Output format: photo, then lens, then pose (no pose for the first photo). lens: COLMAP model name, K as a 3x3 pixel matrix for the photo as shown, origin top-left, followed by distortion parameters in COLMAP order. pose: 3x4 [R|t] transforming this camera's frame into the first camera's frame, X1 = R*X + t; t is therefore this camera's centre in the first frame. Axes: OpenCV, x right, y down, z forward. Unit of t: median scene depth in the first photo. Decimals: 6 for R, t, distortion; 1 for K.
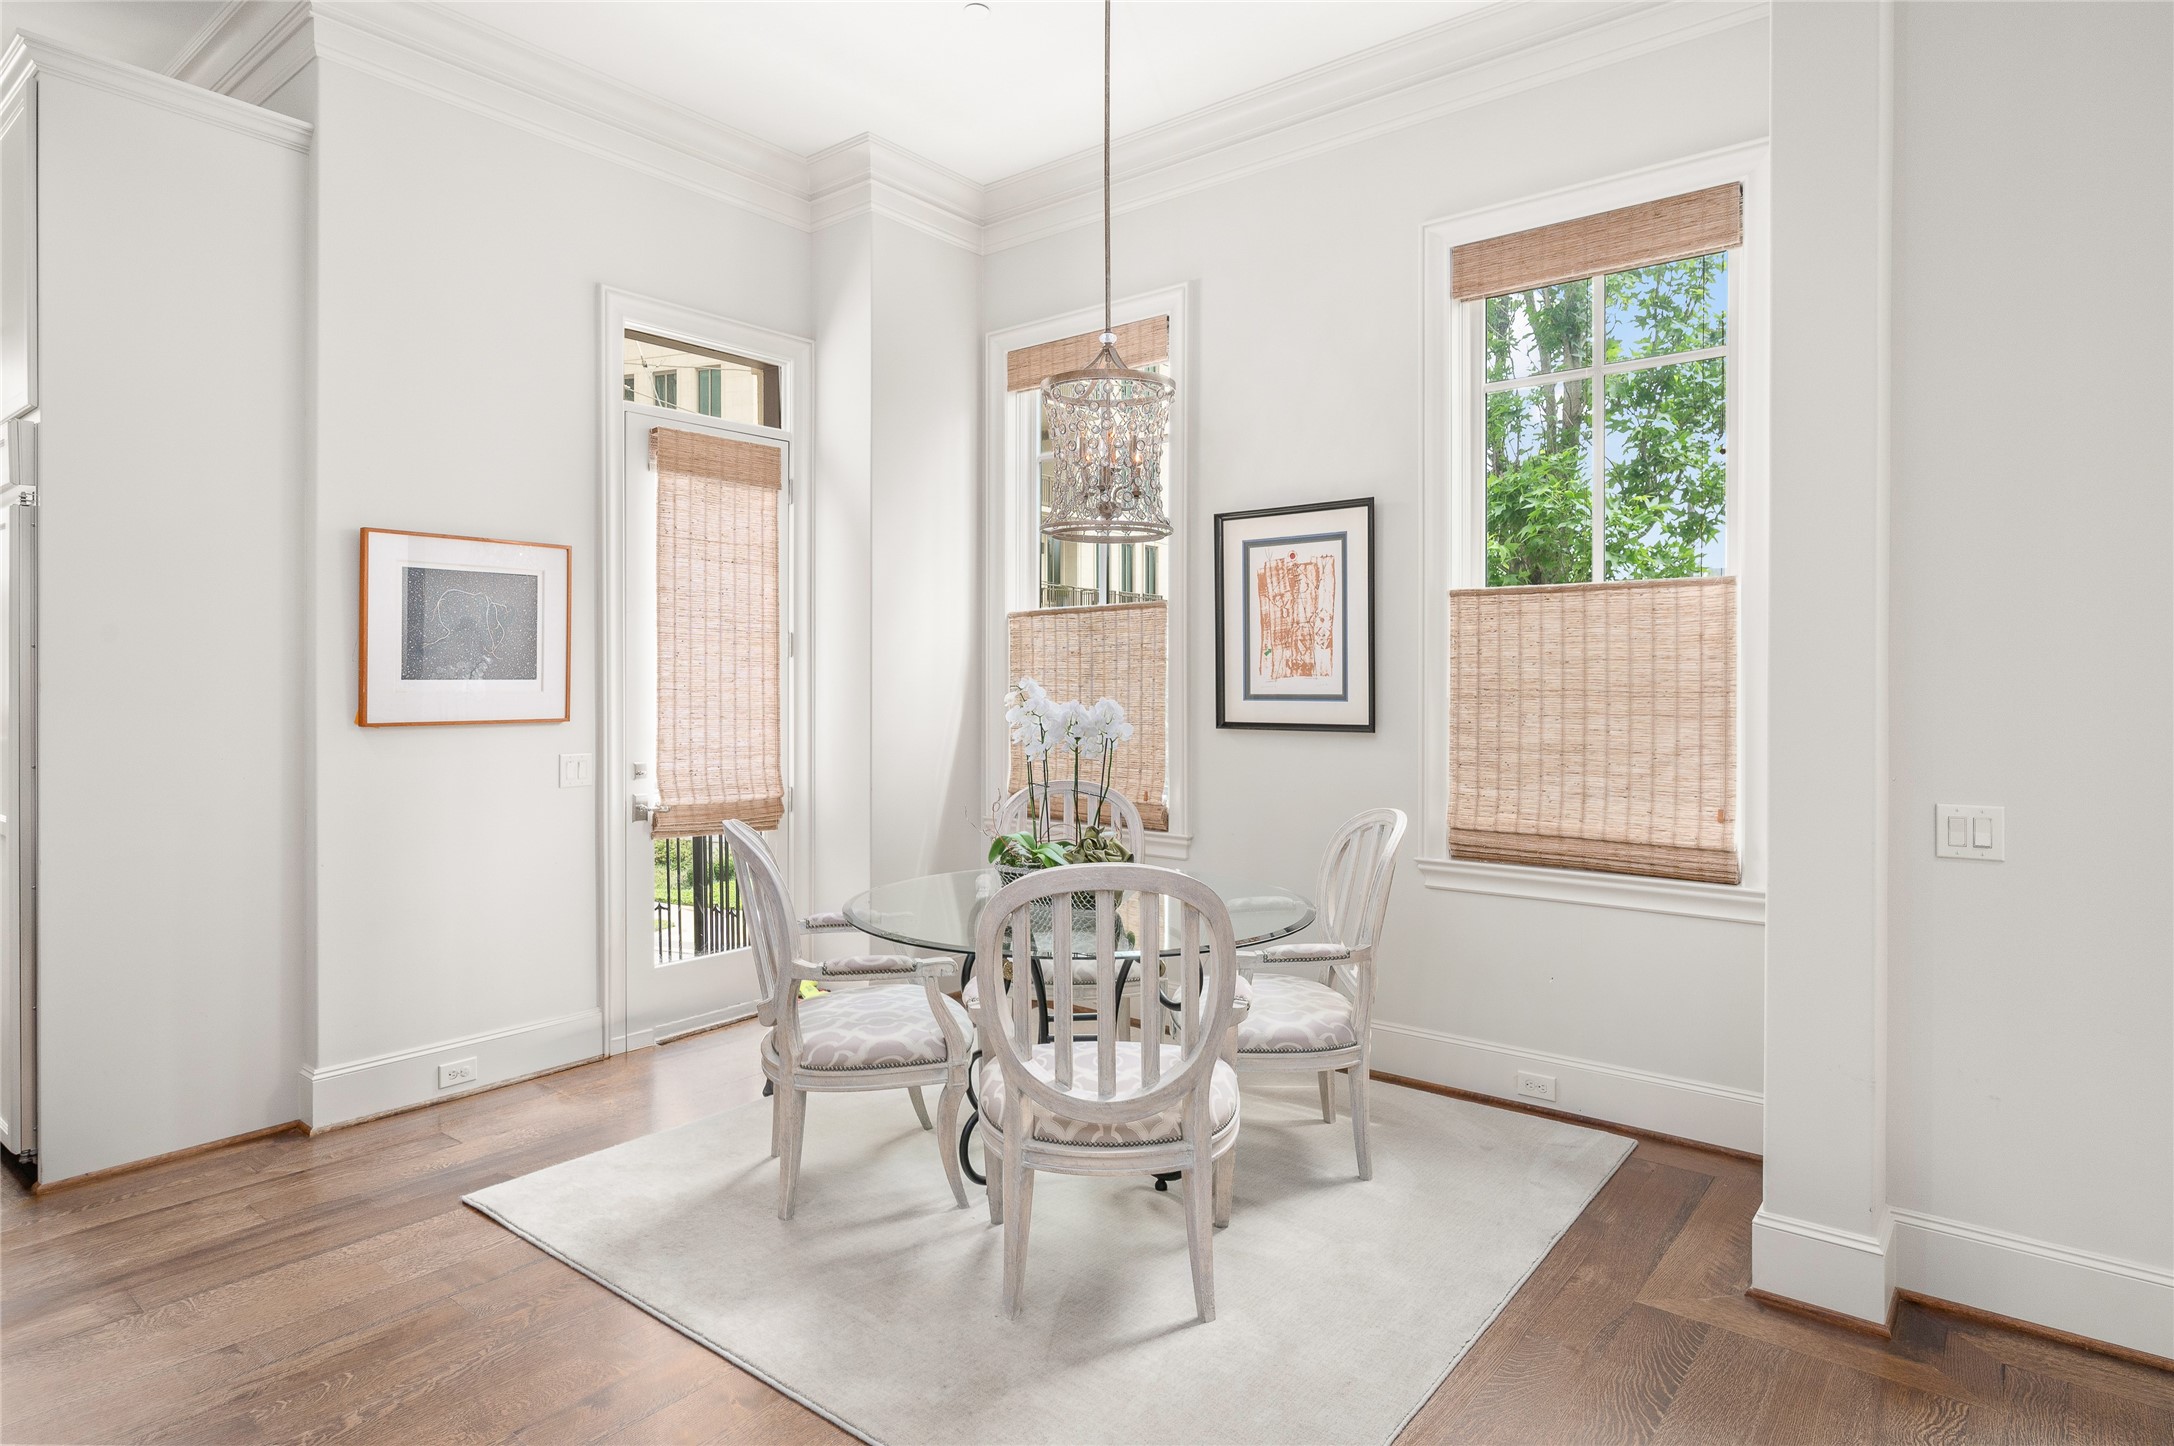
lens RADIAL K [[1192.6, 0, 1088.2], [0, 1192.6, 682.4], [0, 0, 1]] dist [0.001972, 0.000634]
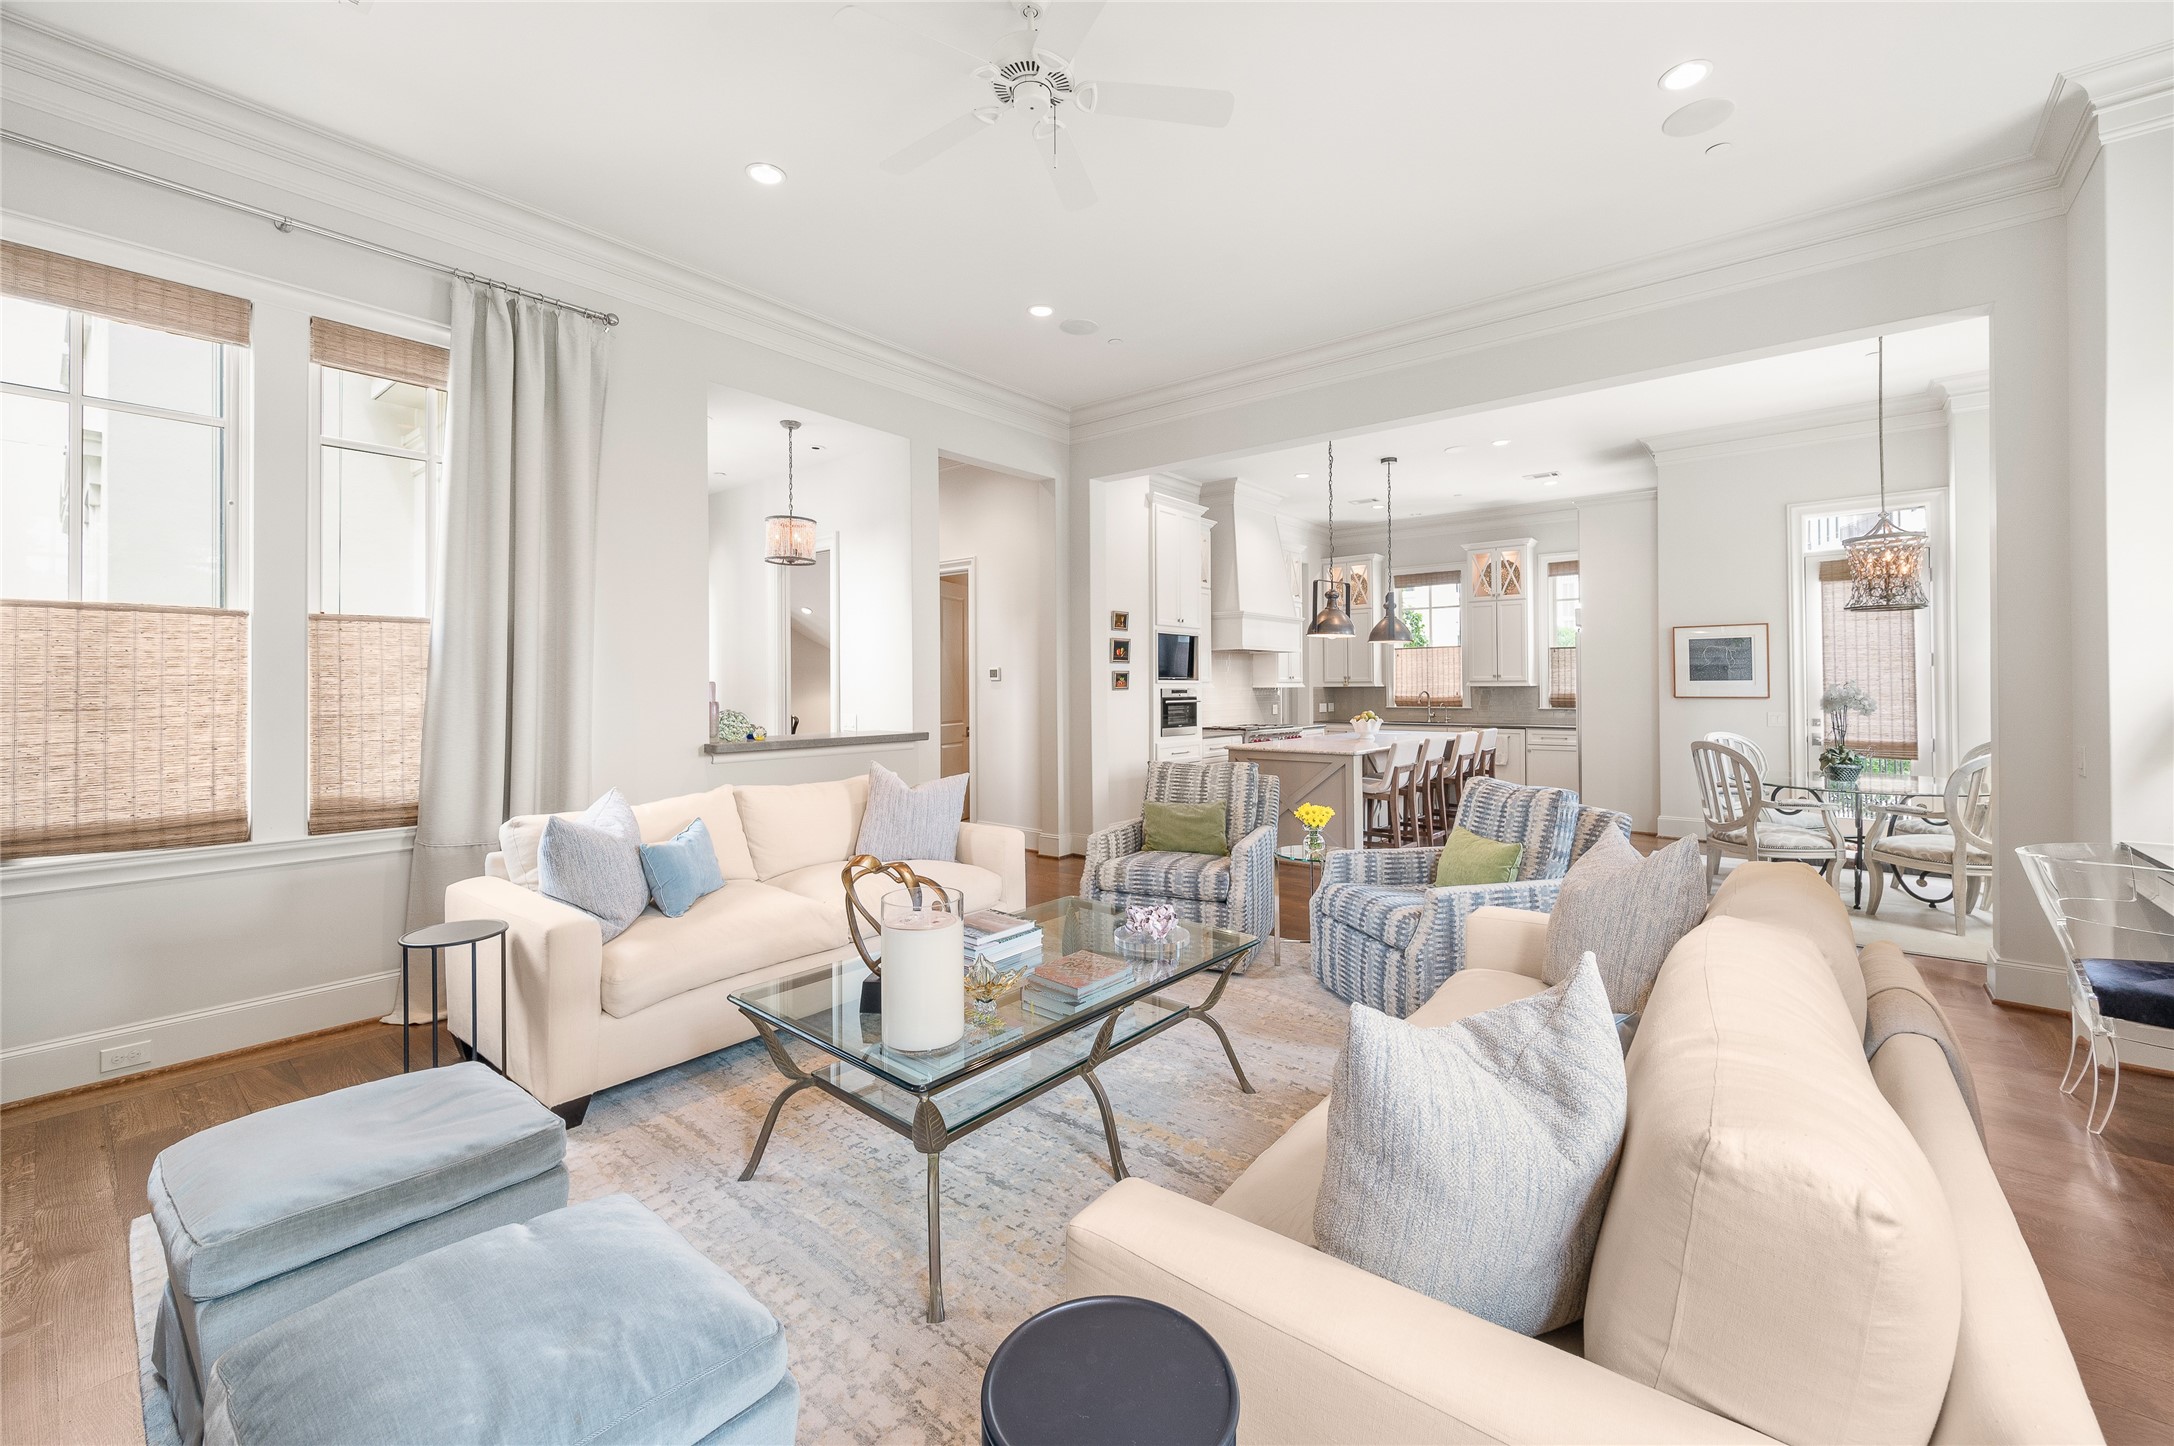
lens RADIAL K [[882.4, 0, 1087.9], [0, 882.4, 682.9], [0, 0, 1]] dist [0.000394, 0.000026]
pose [[-0.011668, -0.002634, -0.999928, 1.528601], [0.007046, 0.999971, -0.002717, -0.002117], [0.999907, -0.007078, -0.011649, -0.369427]]
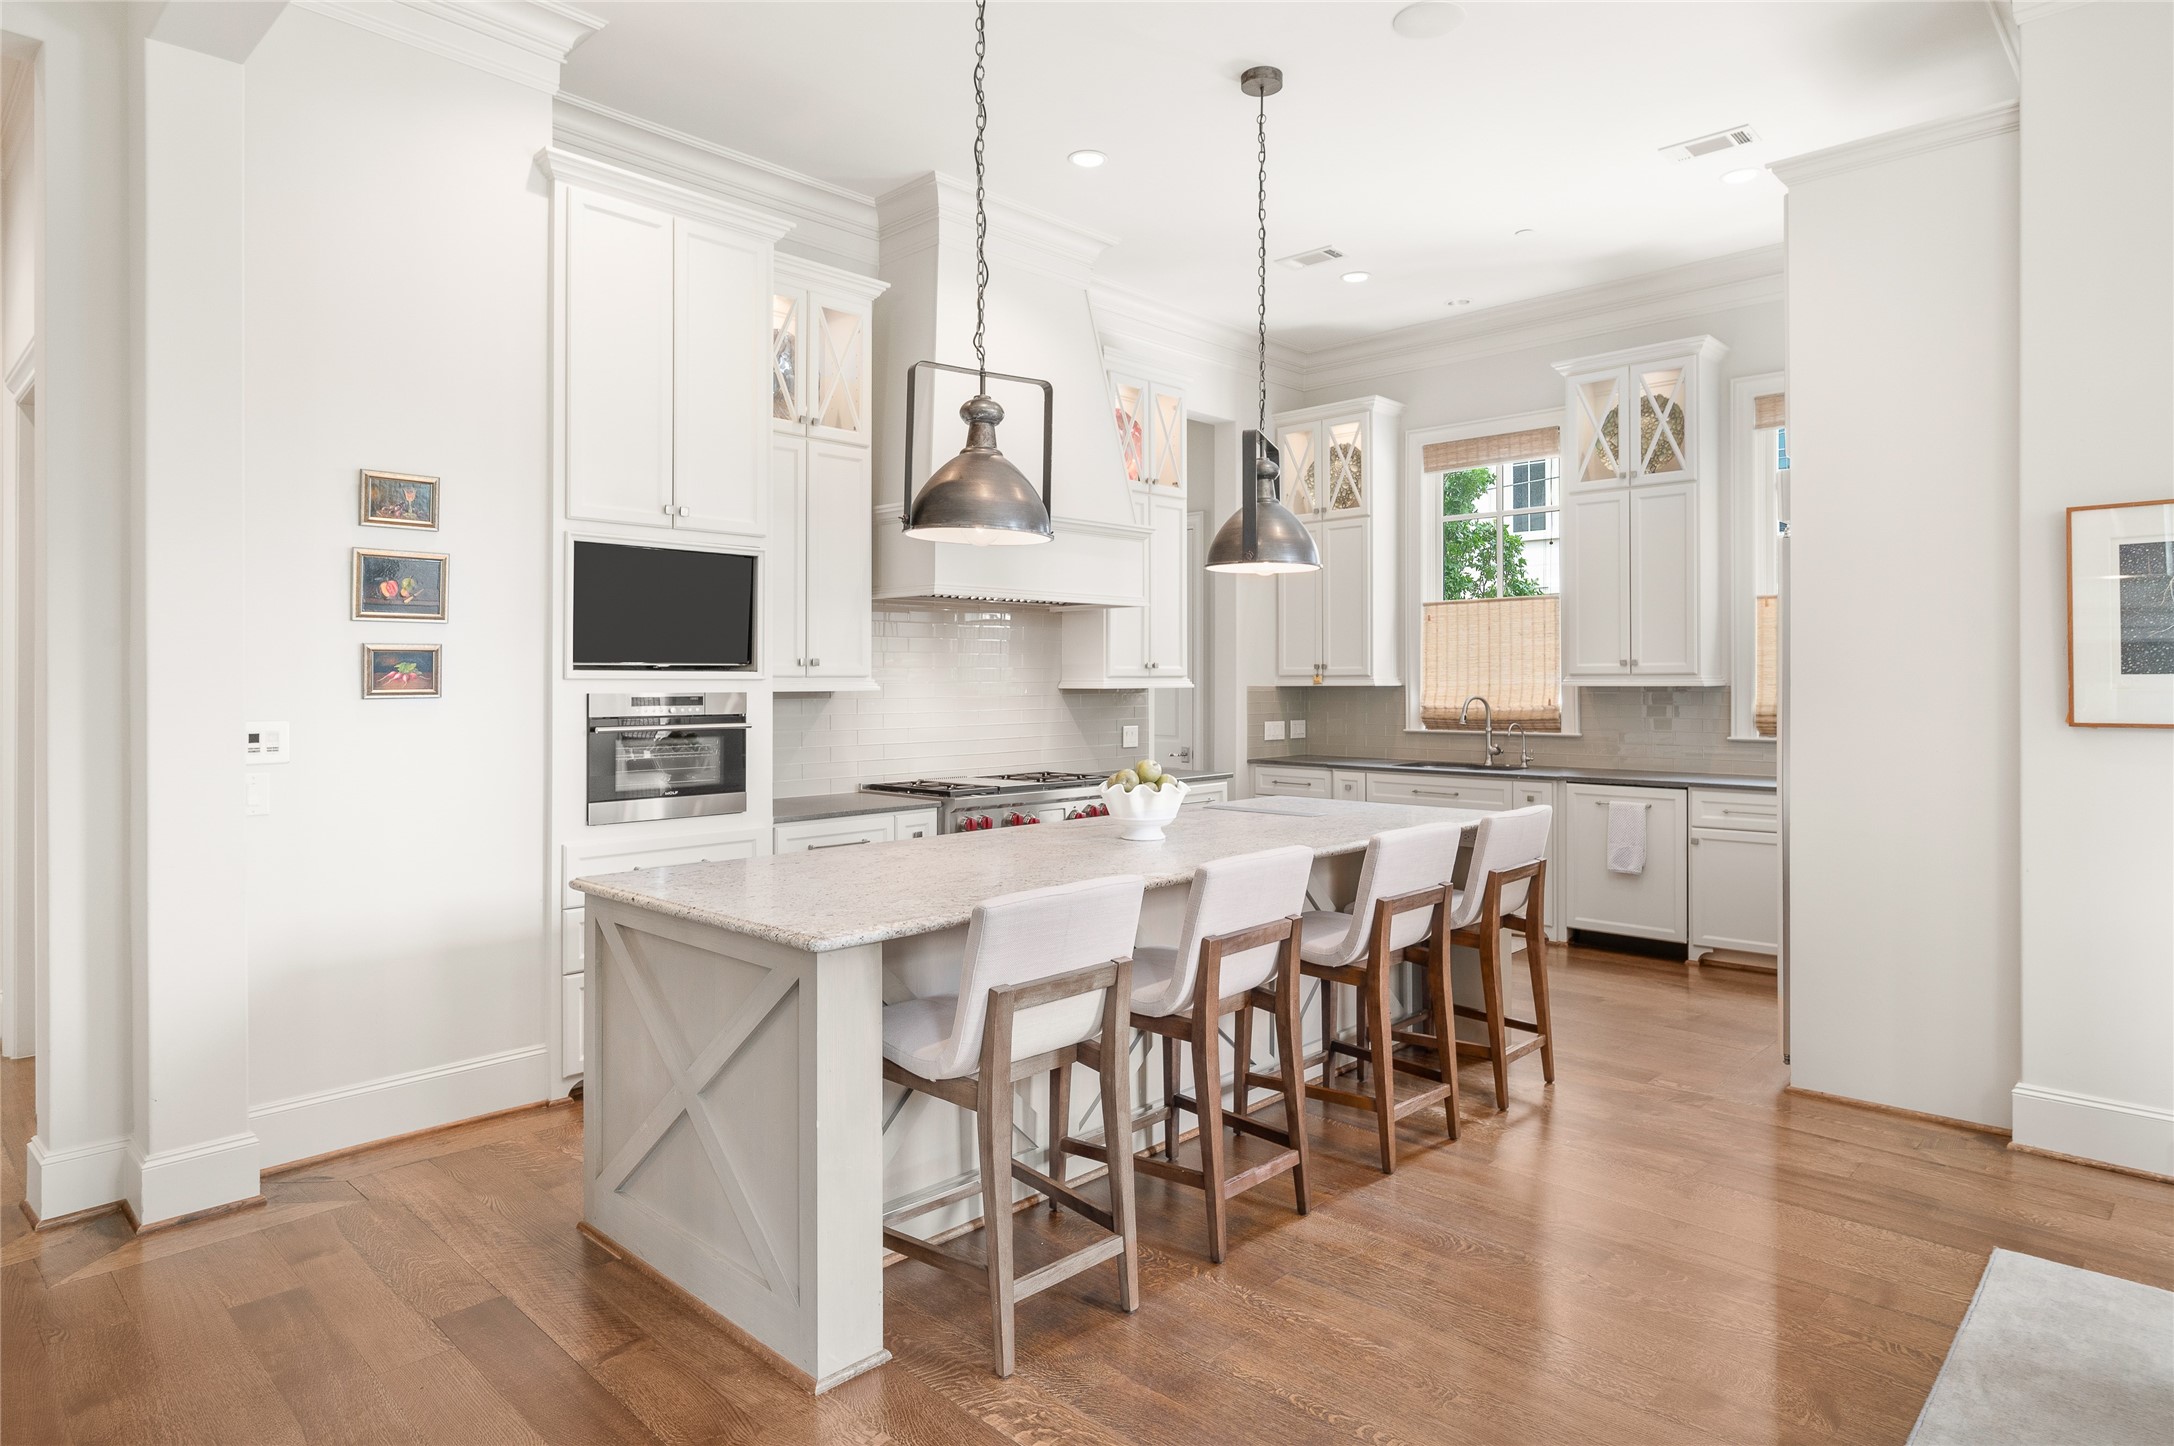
lens RADIAL K [[1232.5, 0, 1093.8], [0, 1232.5, 686.7], [0, 0, 1]] dist [-0.004744, -0.001768]
pose [[-0.086274, 0.005734, -0.996255, 0.397443], [0.005040, 0.999973, 0.005319, -0.002274], [0.996259, -0.004562, -0.086300, 0.348306]]
